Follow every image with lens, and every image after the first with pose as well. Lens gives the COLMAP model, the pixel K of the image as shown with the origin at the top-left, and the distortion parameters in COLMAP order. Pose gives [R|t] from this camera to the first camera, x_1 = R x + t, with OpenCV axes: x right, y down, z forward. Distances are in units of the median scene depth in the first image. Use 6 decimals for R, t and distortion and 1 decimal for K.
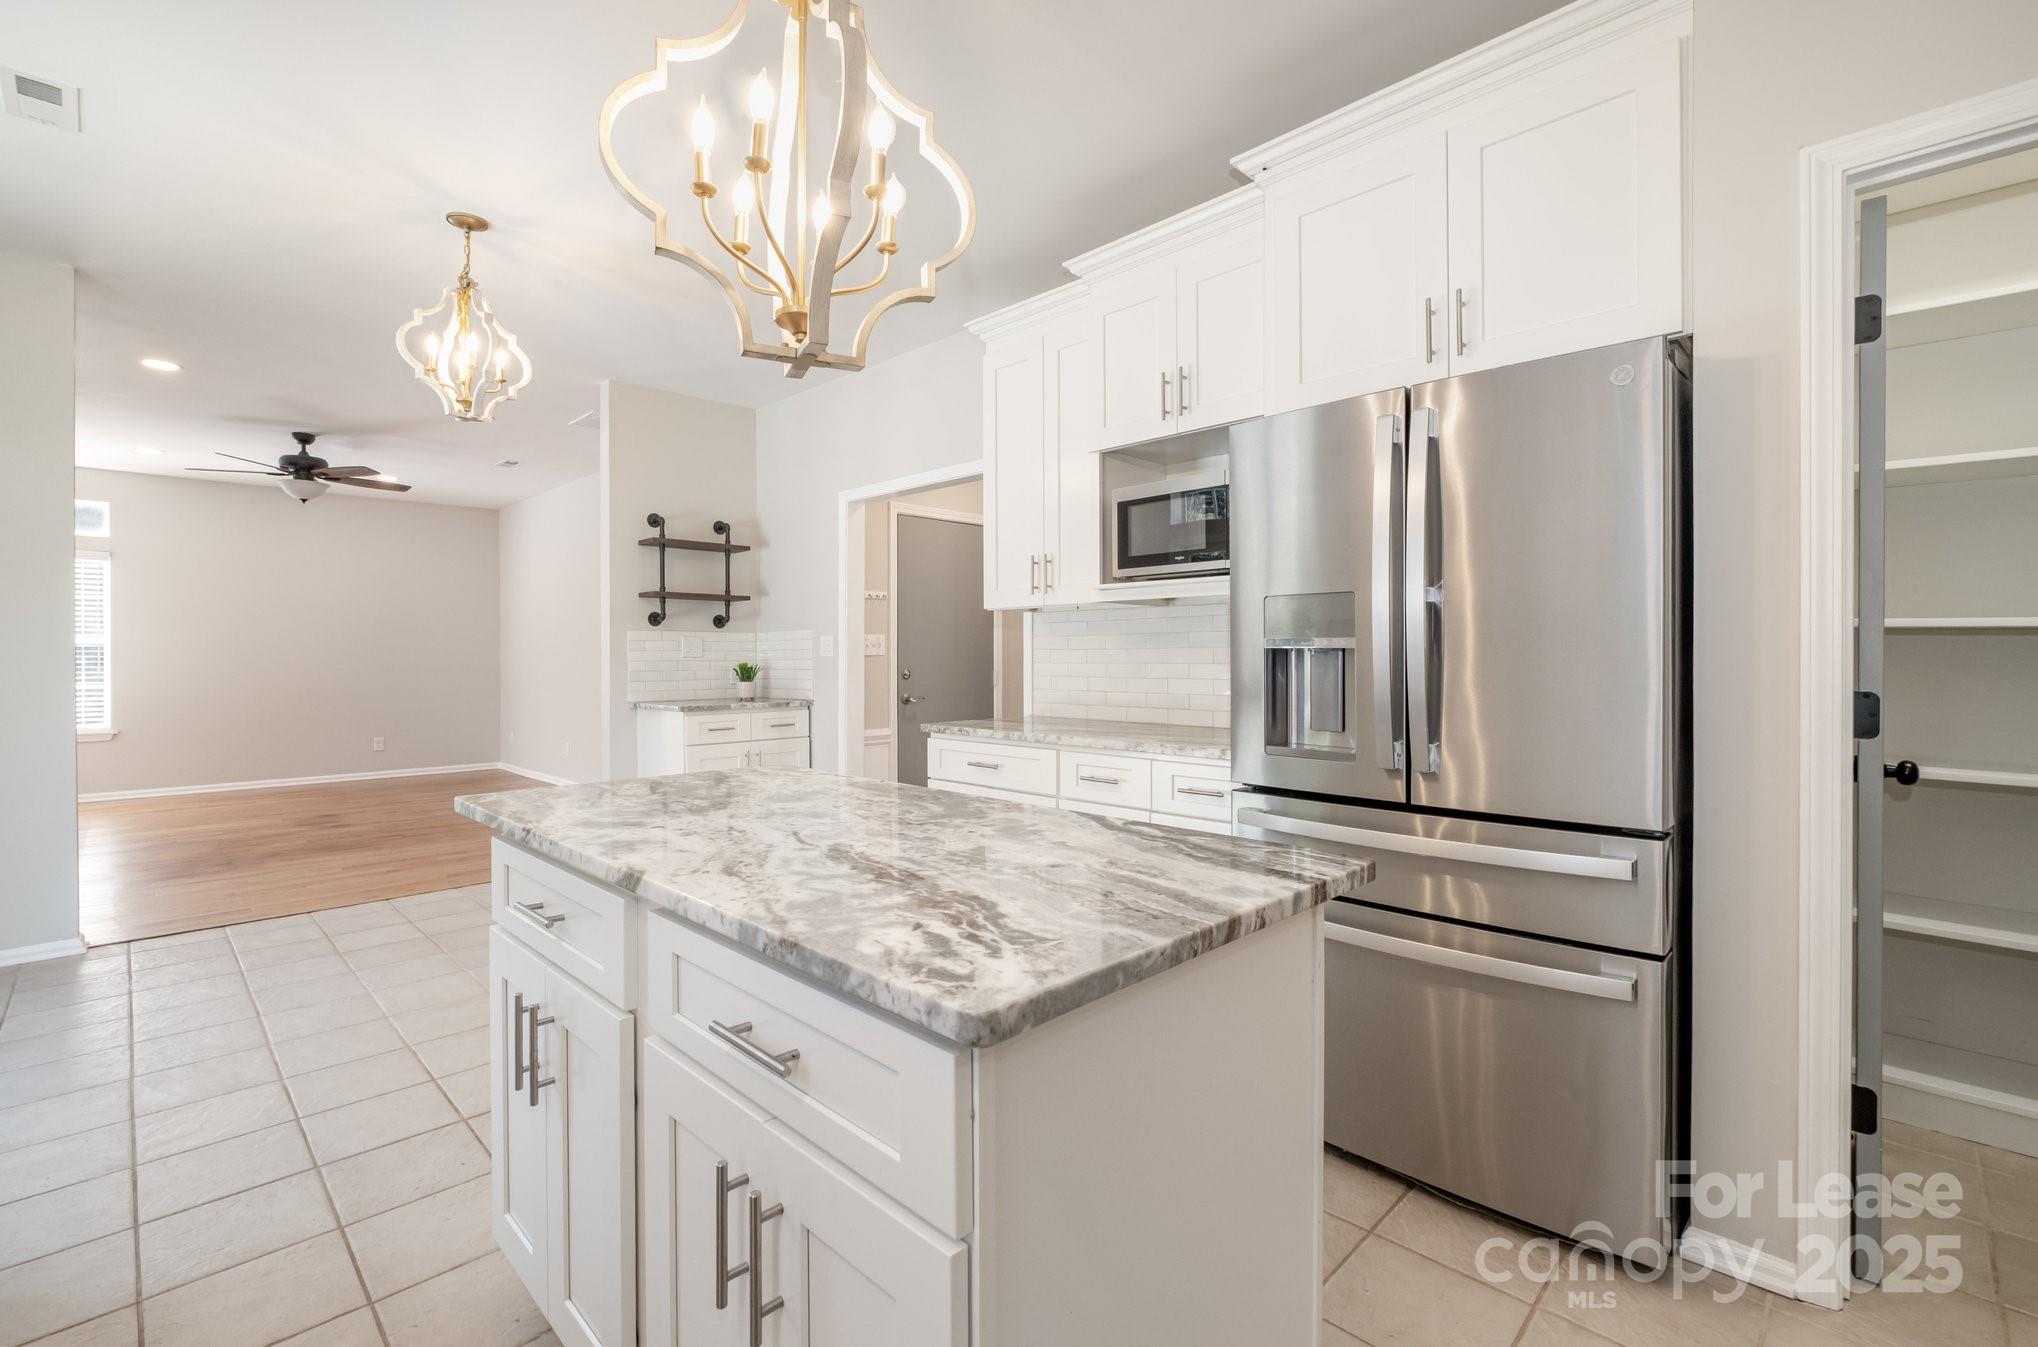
lens RADIAL K [[900.5, 0, 1013.4], [0, 900.5, 671.7], [0, 0, 1]] dist [-0.000565, -0.000604]
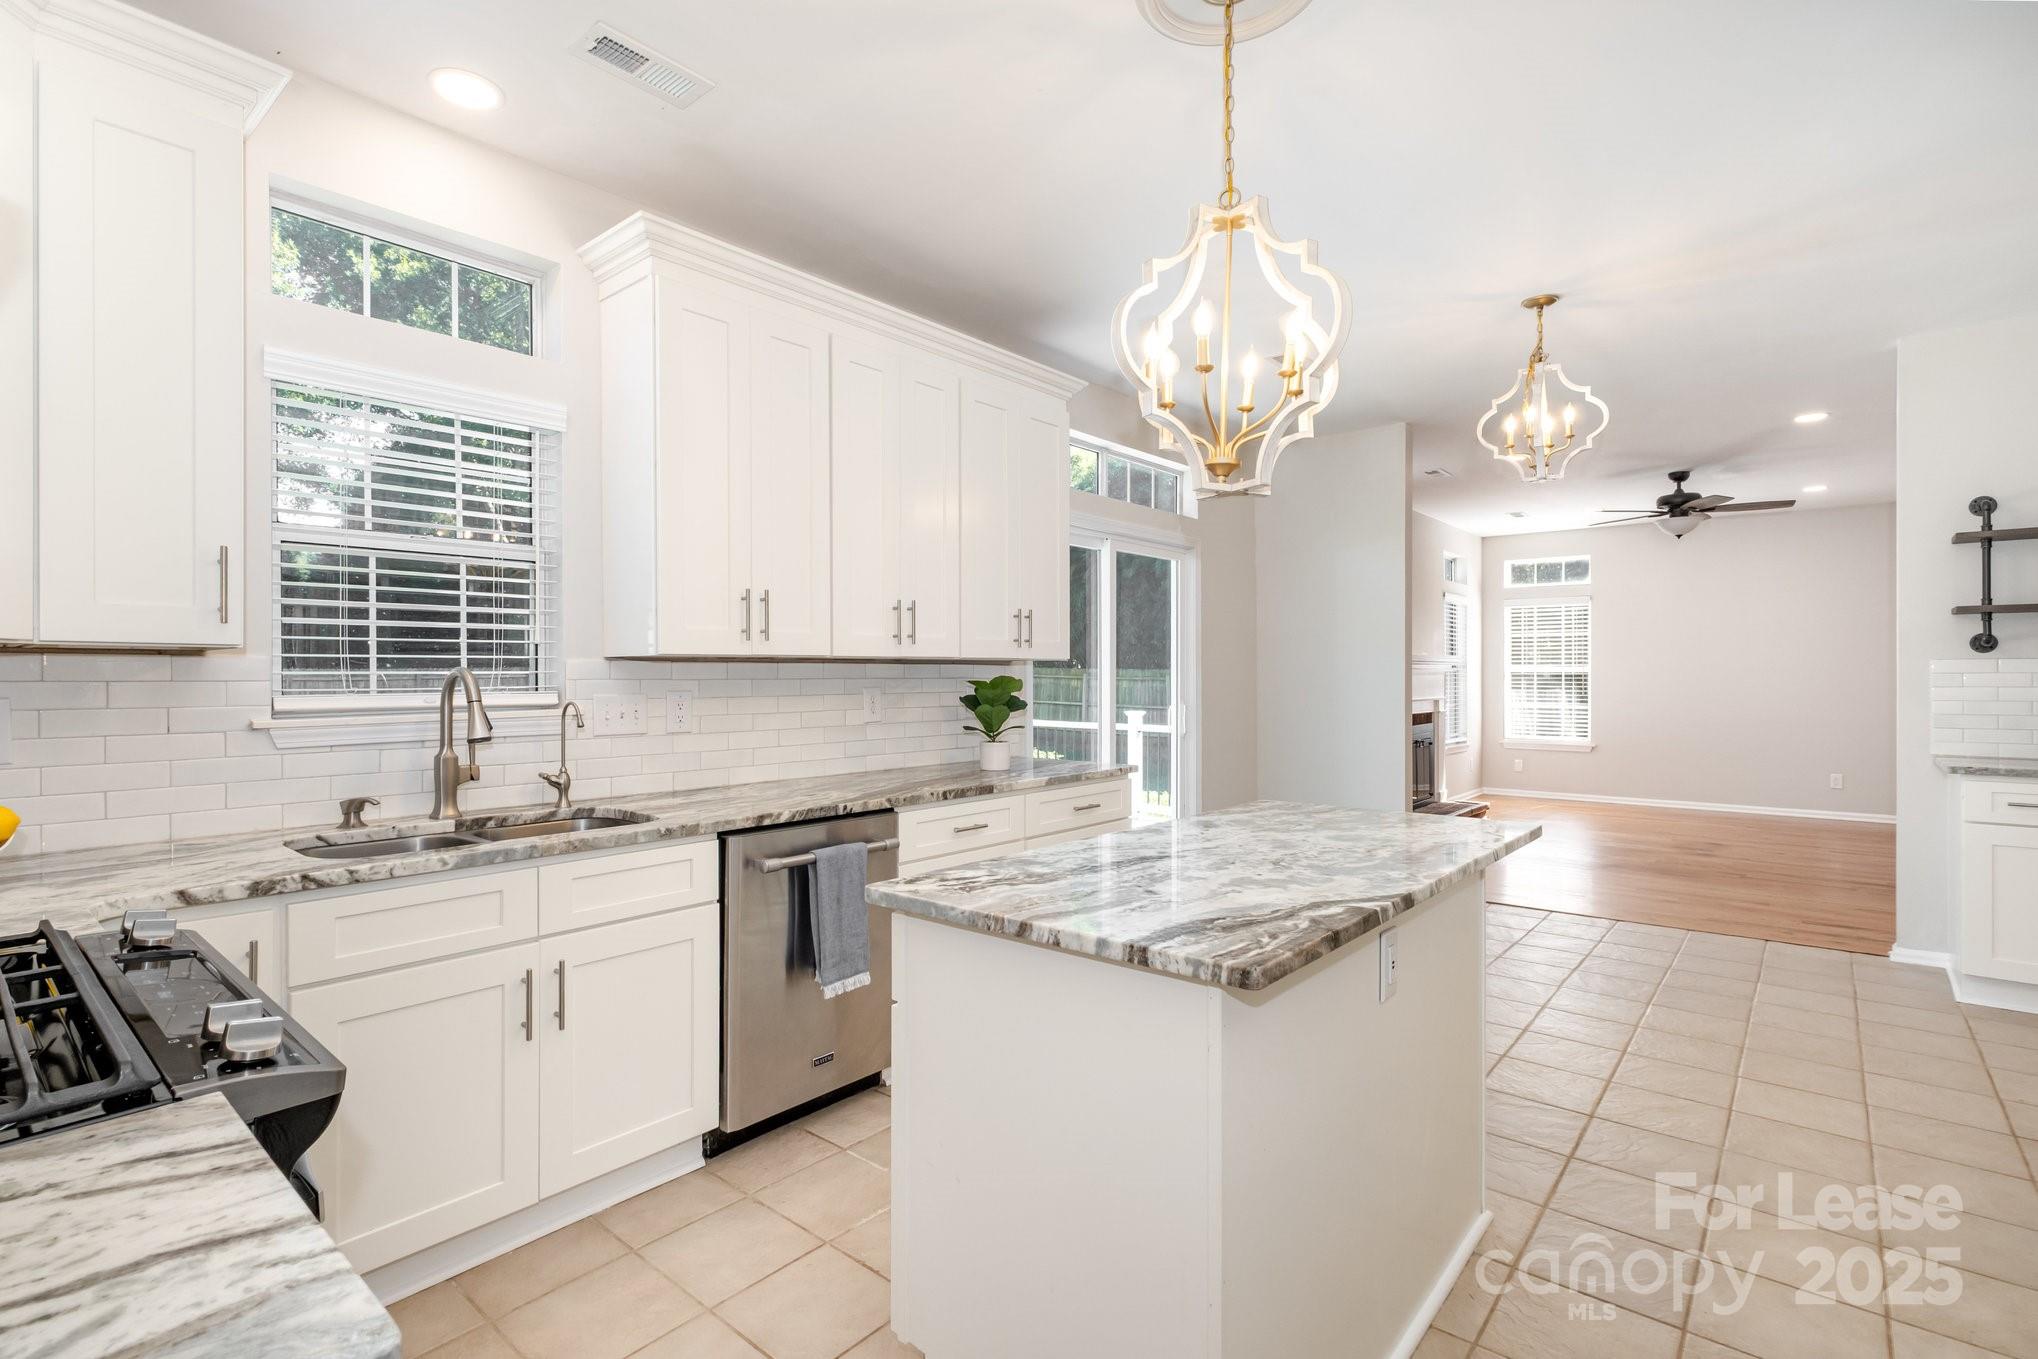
lens RADIAL K [[961.8, 0, 1006.1], [0, 961.8, 675.0], [0, 0, 1]] dist [0.021850, 0.000448]
pose [[0.076775, 0.003339, -0.997043, 0.327850], [-0.017497, 0.999845, 0.002001, -0.020980], [0.996895, 0.017292, 0.076822, 0.163569]]
